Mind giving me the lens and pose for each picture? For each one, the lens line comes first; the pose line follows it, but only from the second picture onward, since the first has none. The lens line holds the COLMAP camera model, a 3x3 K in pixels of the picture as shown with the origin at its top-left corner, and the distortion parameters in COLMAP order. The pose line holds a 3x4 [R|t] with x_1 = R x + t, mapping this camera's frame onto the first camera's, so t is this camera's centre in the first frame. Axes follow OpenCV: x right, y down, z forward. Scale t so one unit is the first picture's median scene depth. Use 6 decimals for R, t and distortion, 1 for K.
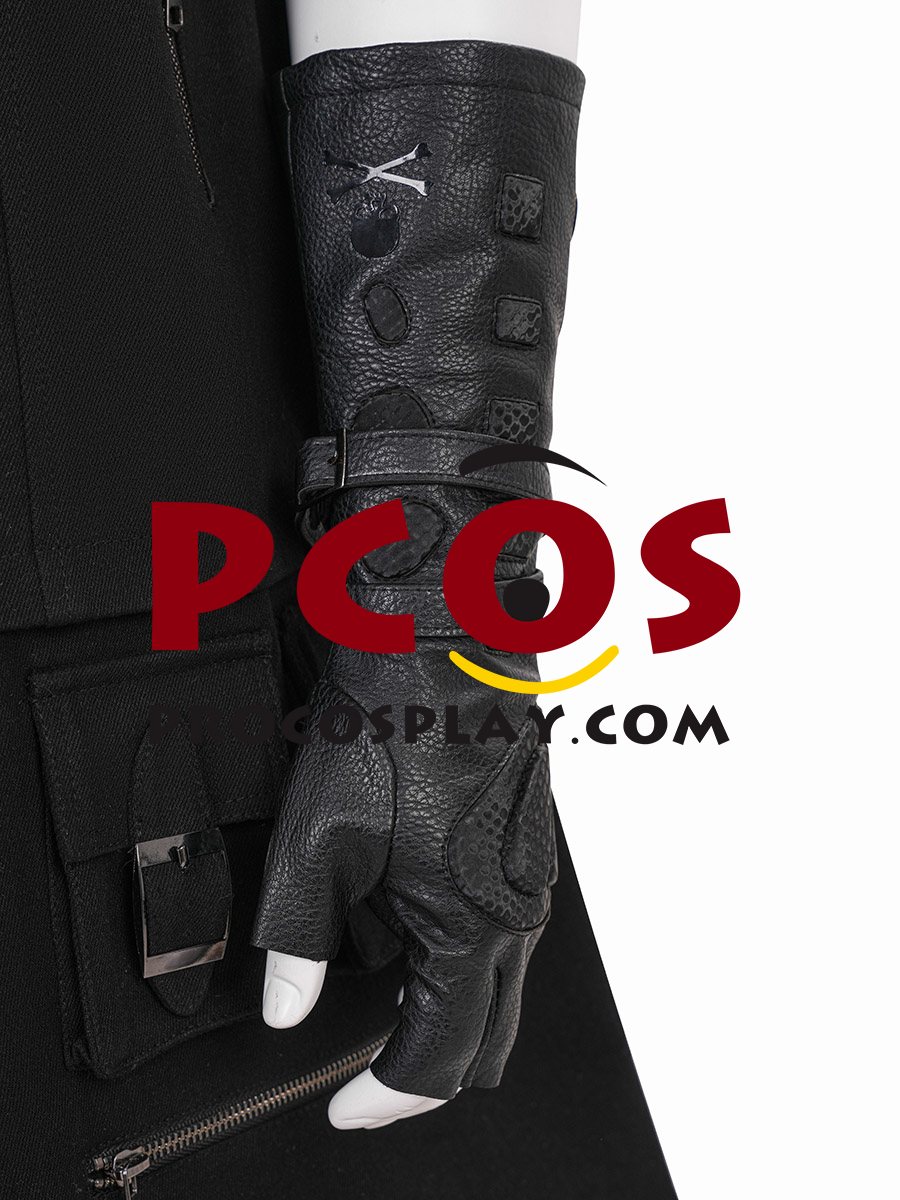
lens RADIAL K [[2580.3, 0, 450.0], [0, 2580.3, 600.0], [0, 0, 1]] dist [0.051680, -0.652877]
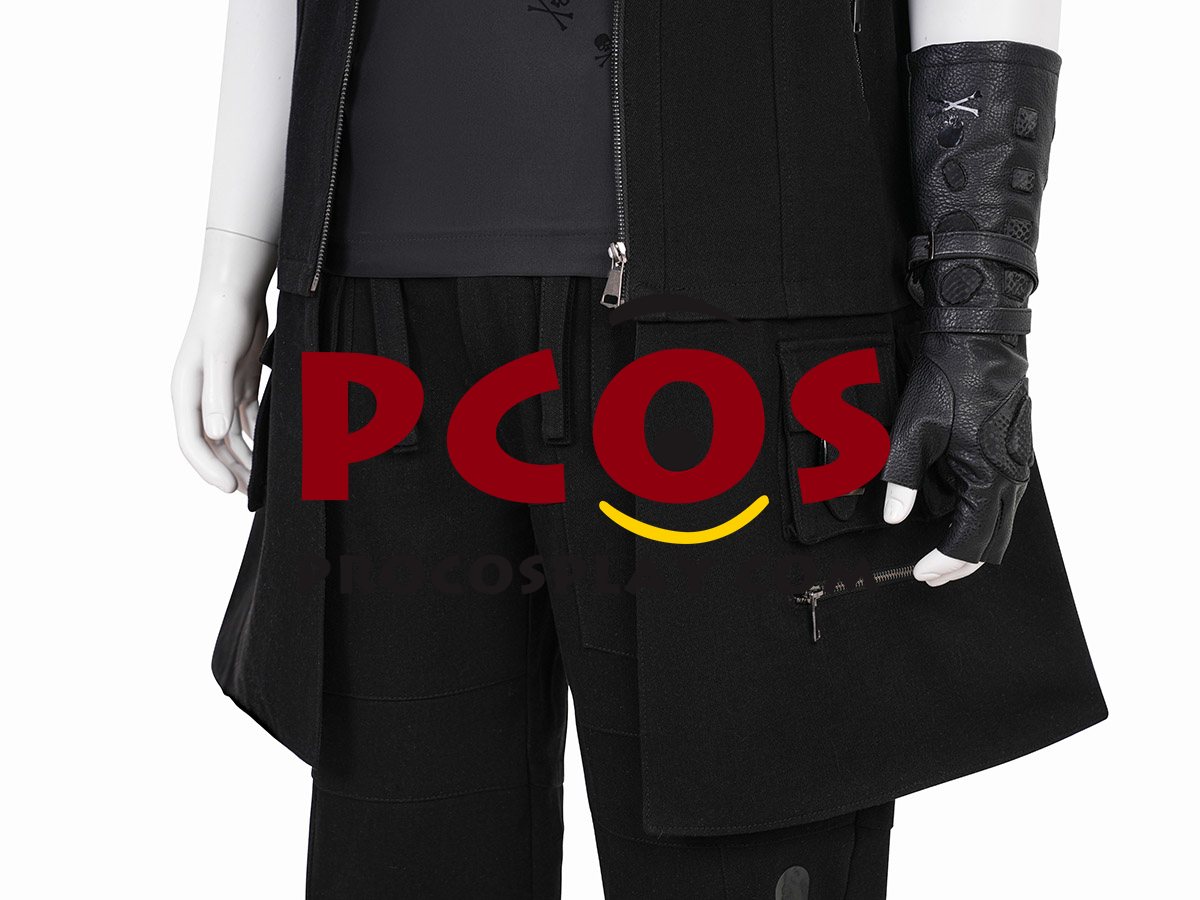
lens RADIAL K [[2580.3, 0, 600.0], [0, 2580.3, 450.0], [0, 0, 1]] dist [0.051680, -0.652877]
pose [[0.991053, 0.034206, -0.129008, -0.033324], [-0.040336, 0.998163, -0.045211, 0.206901], [0.127225, 0.050010, 0.990612, -1.025427]]
